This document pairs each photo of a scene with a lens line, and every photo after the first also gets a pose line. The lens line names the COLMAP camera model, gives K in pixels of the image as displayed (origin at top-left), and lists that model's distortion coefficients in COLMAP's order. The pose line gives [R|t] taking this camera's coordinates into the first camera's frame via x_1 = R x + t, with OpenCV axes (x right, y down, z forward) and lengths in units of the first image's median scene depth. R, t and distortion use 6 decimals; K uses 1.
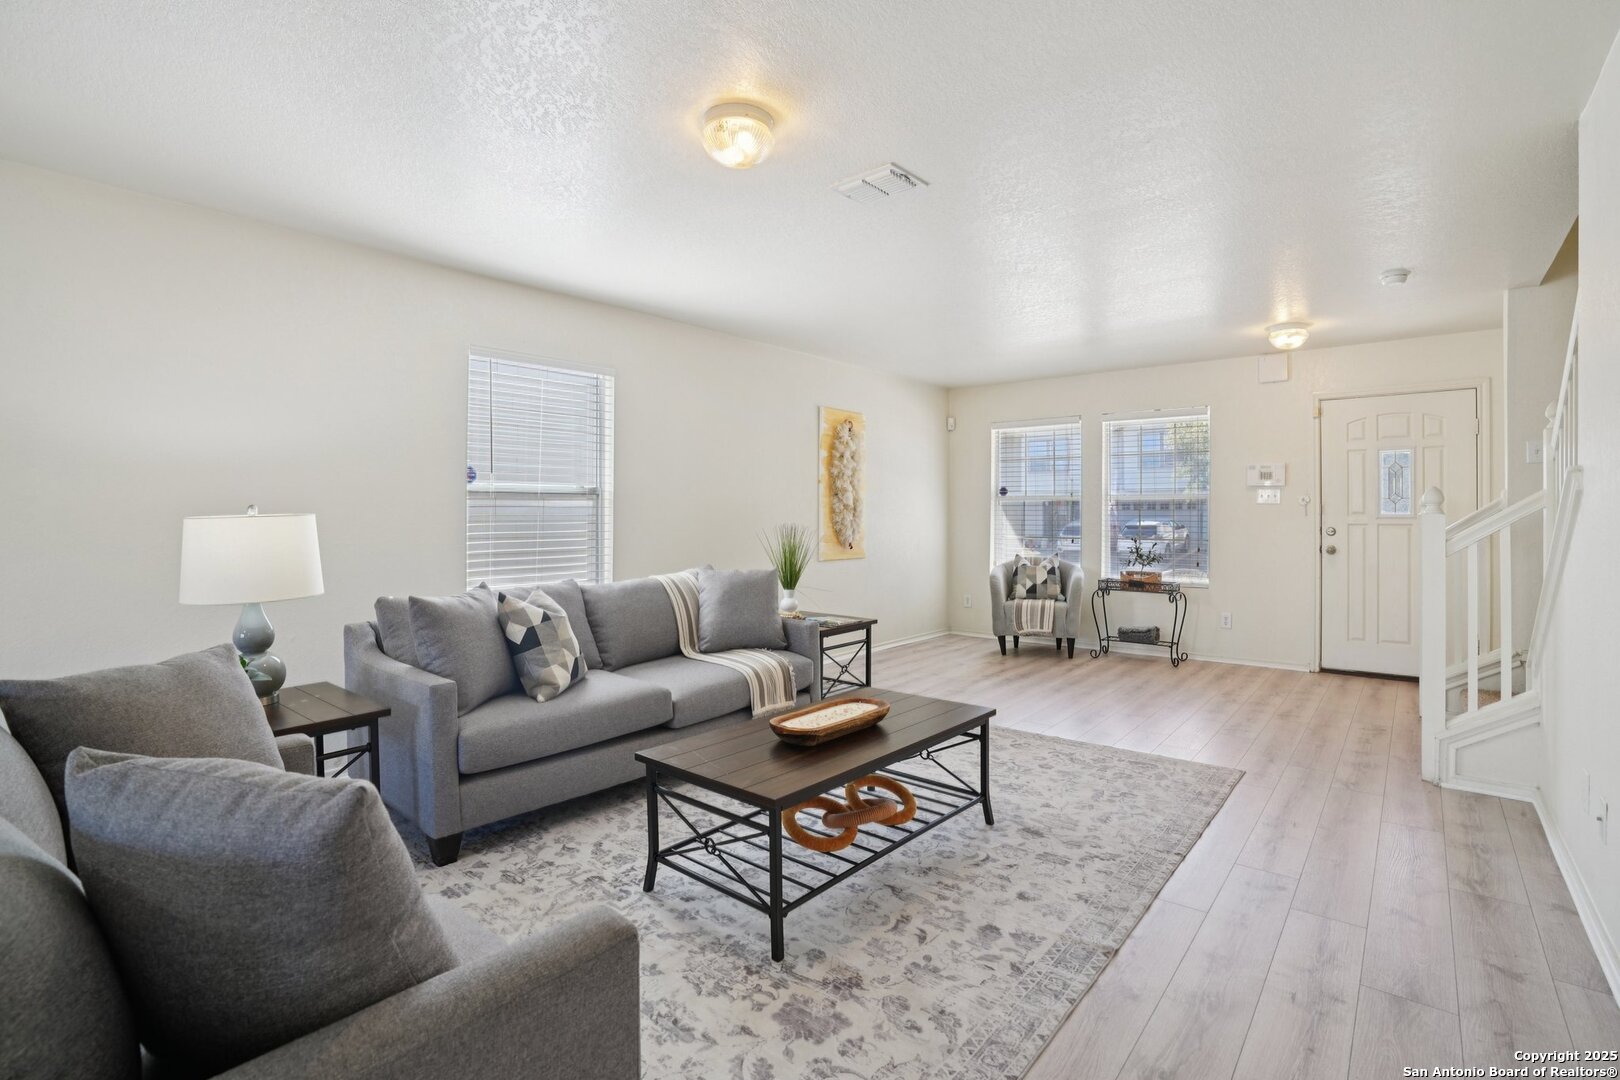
lens RADIAL K [[760.7, 0, 806.2], [0, 760.7, 522.4], [0, 0, 1]] dist [-0.055871, 0.017074]
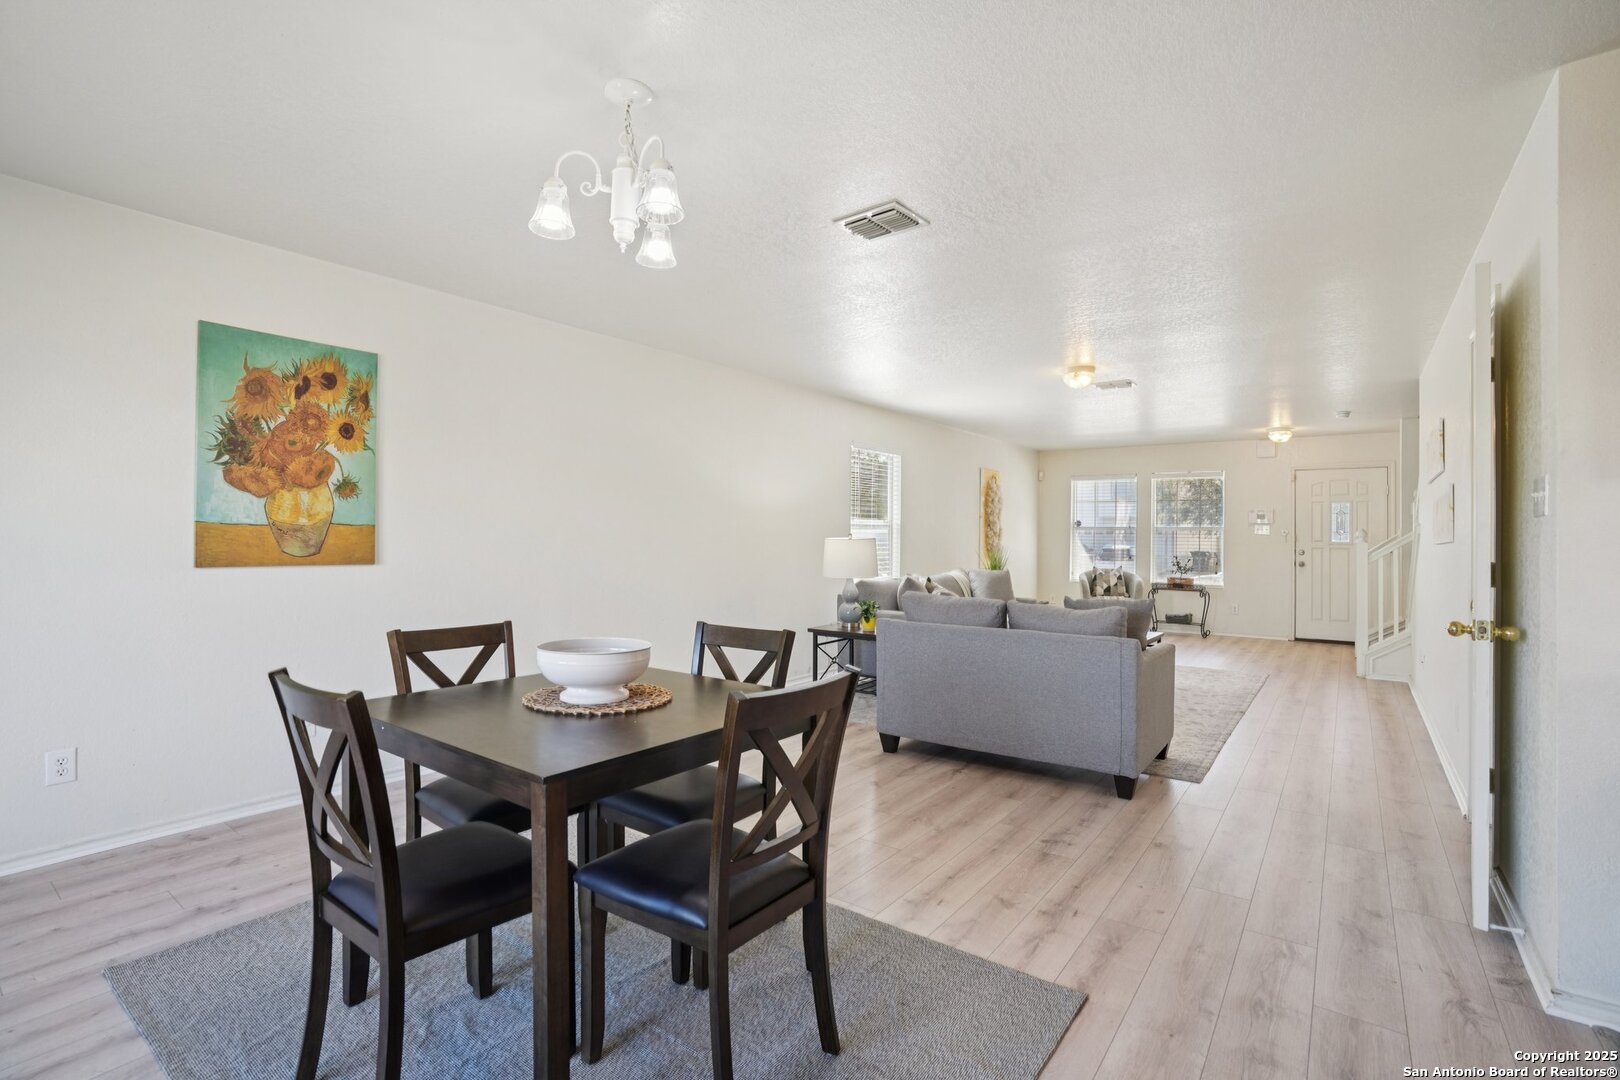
lens RADIAL K [[745.4, 0, 808.3], [0, 745.4, 533.1], [0, 0, 1]] dist [-0.066747, 0.027211]
pose [[0.998829, 0.010643, 0.047186, -0.391743], [-0.010023, 0.999860, -0.013374, 0.002134], [-0.047322, 0.012885, 0.998797, -0.469367]]
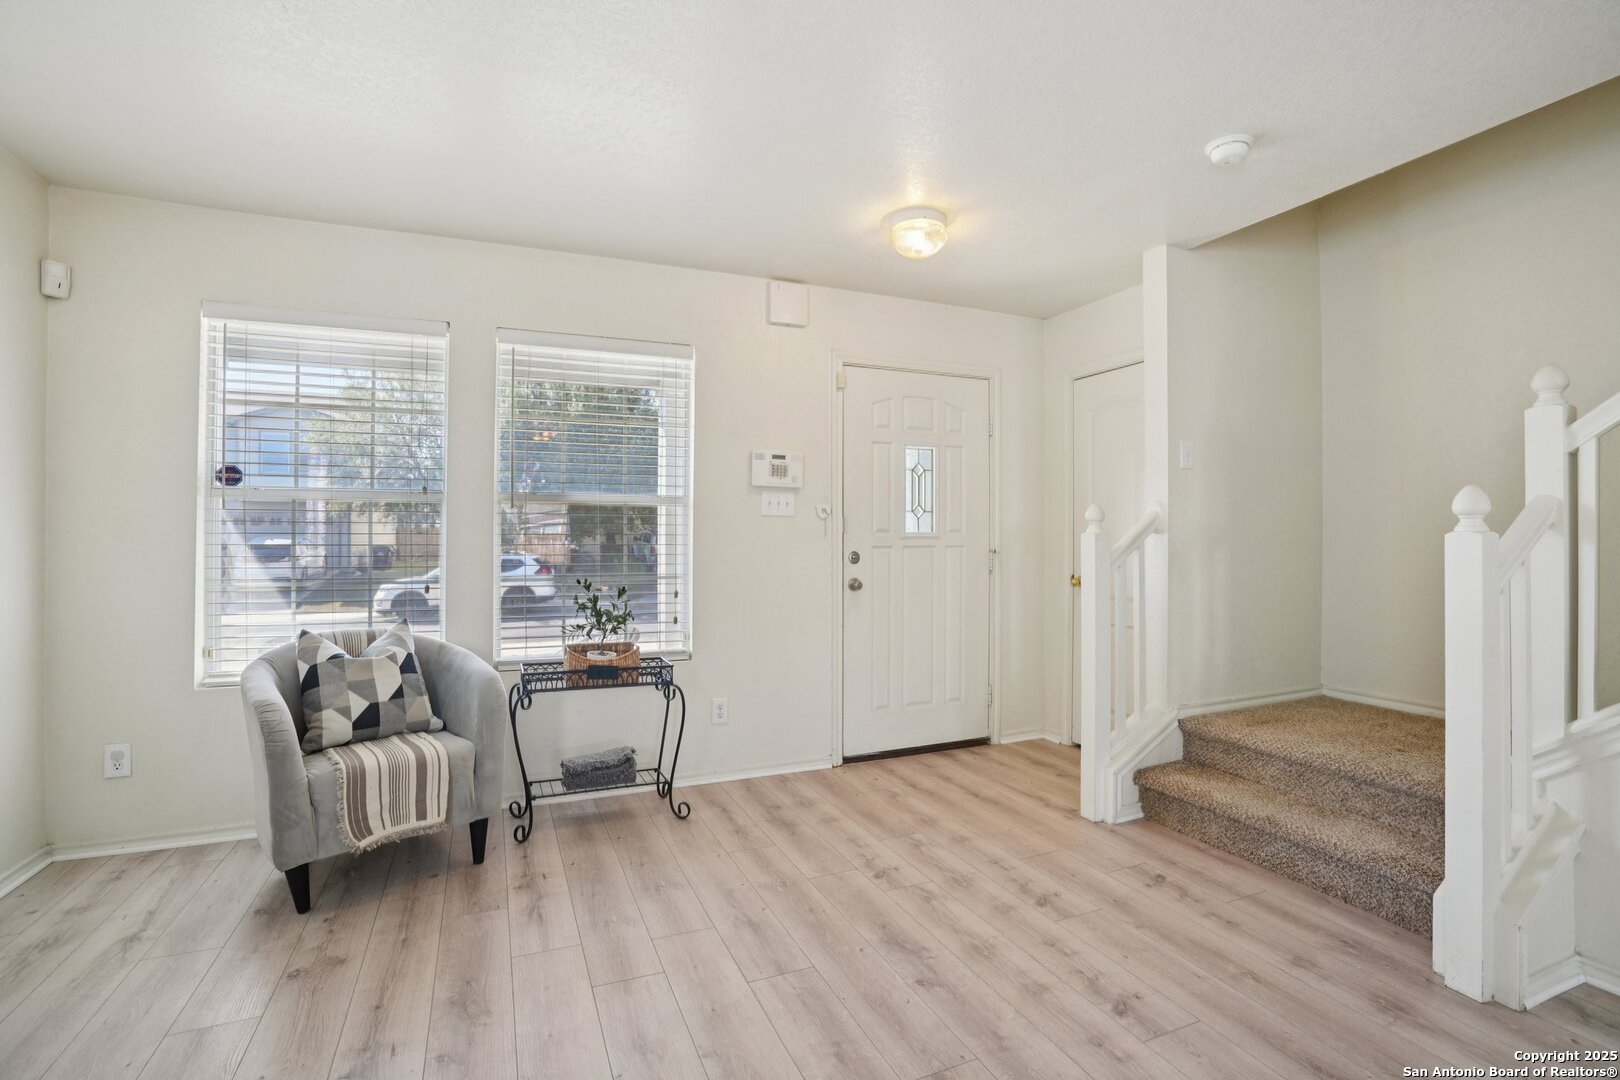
lens RADIAL K [[760.7, 0, 806.2], [0, 760.7, 522.4], [0, 0, 1]] dist [-0.055871, 0.017074]
pose [[0.451038, 0.013145, 0.892408, 0.052375], [0.006331, 0.999819, -0.017927, -0.007012], [-0.892482, 0.013736, 0.450873, 0.653752]]
